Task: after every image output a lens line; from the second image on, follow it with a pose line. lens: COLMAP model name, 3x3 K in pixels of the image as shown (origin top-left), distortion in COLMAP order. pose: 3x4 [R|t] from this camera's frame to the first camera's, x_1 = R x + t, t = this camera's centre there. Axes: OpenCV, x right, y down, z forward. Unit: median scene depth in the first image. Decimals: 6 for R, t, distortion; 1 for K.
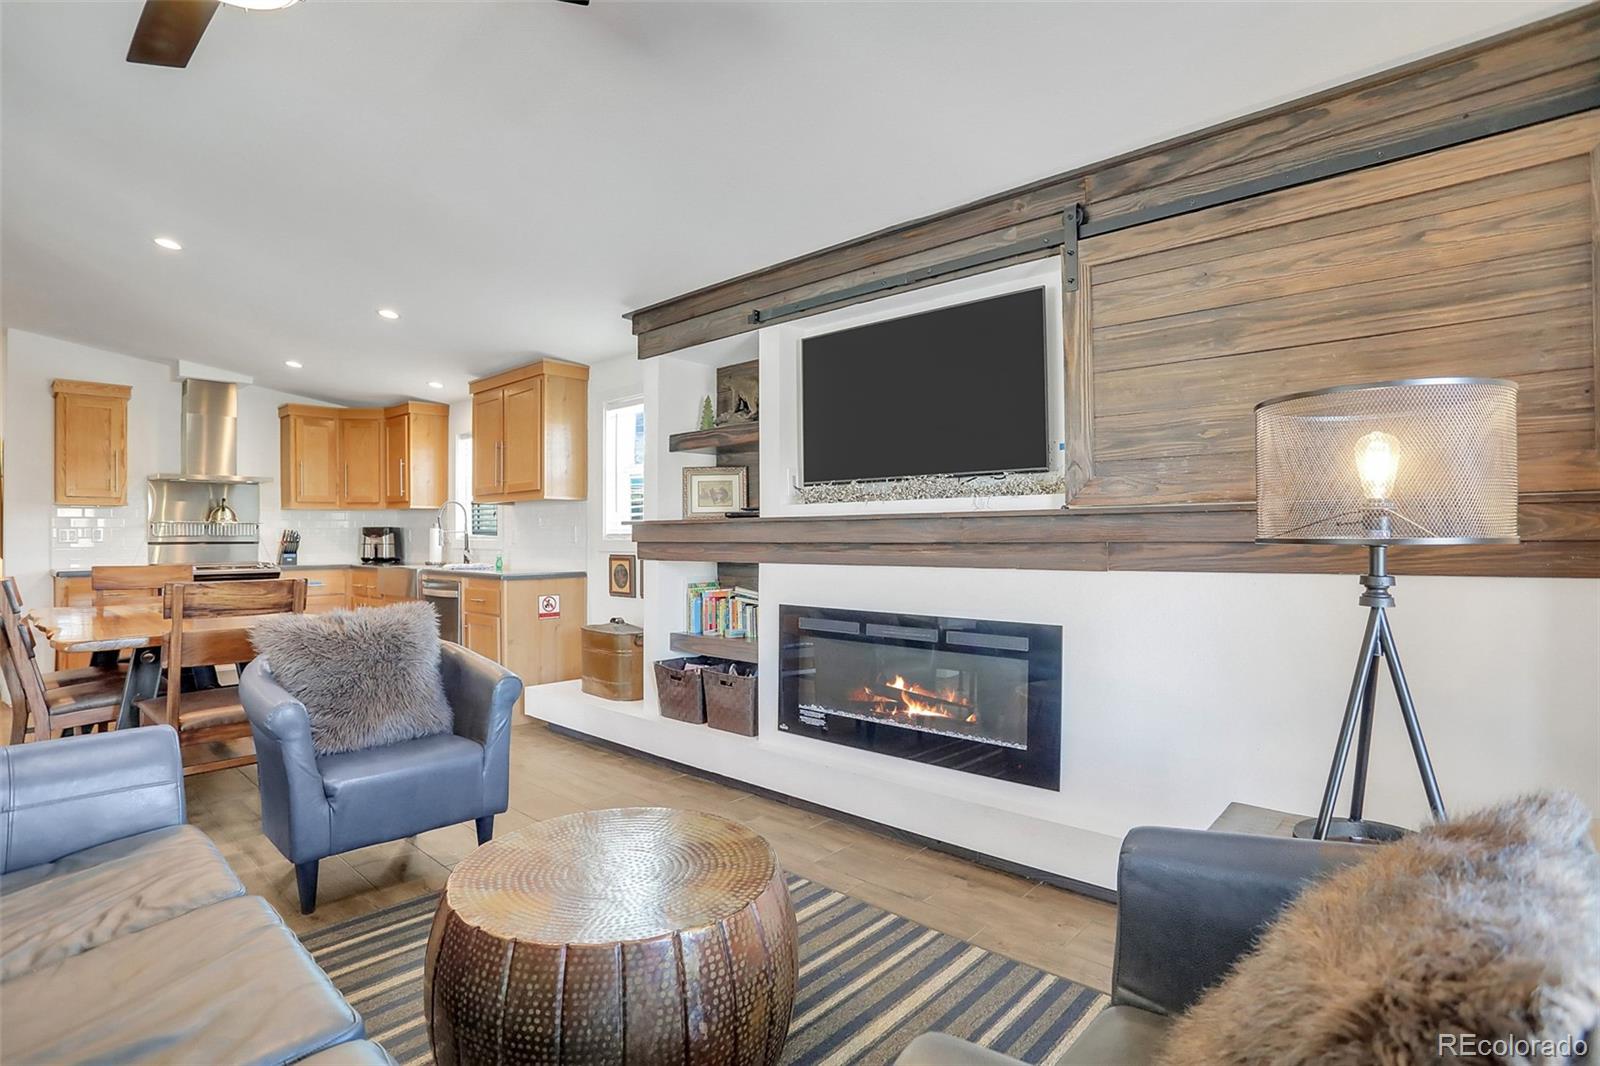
lens RADIAL K [[790.5, 0, 809.0], [0, 790.5, 534.3], [0, 0, 1]] dist [-0.081269, 0.029308]
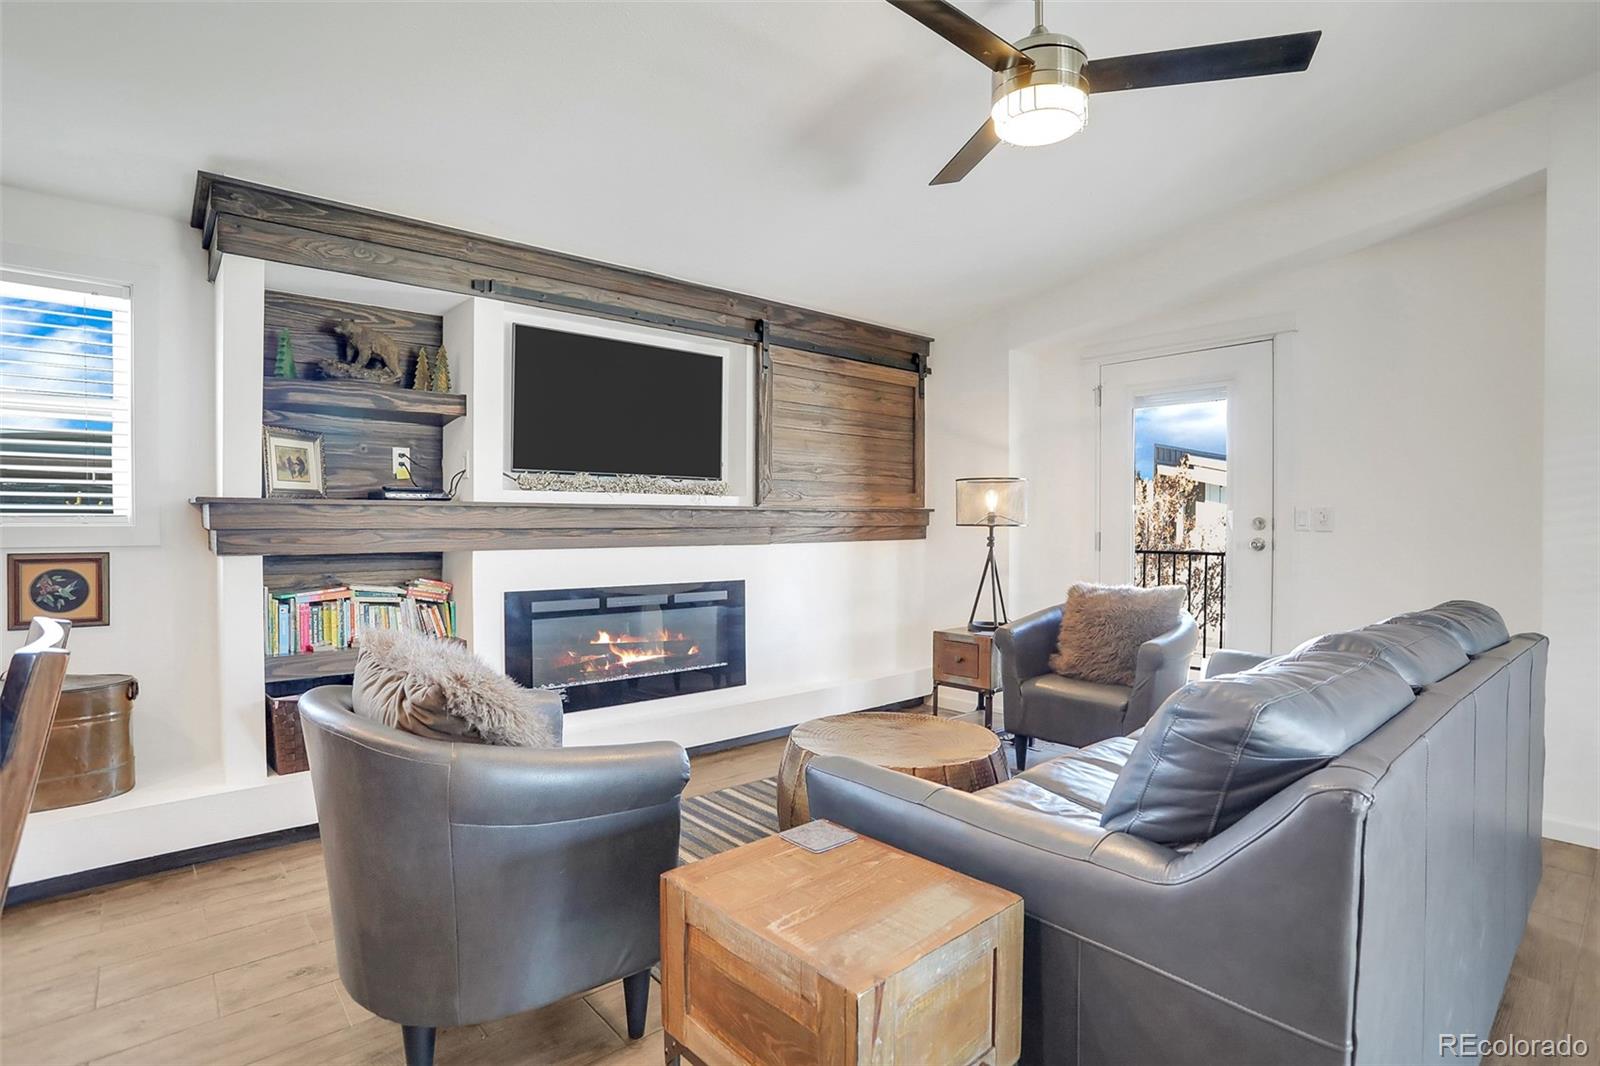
lens RADIAL K [[790.5, 0, 809.0], [0, 790.5, 534.3], [0, 0, 1]] dist [-0.081269, 0.029308]
pose [[0.108087, -0.009207, 0.994099, -0.859695], [-0.004814, 0.999941, 0.009785, 0.005769], [-0.994130, -0.005844, 0.108036, 0.478878]]
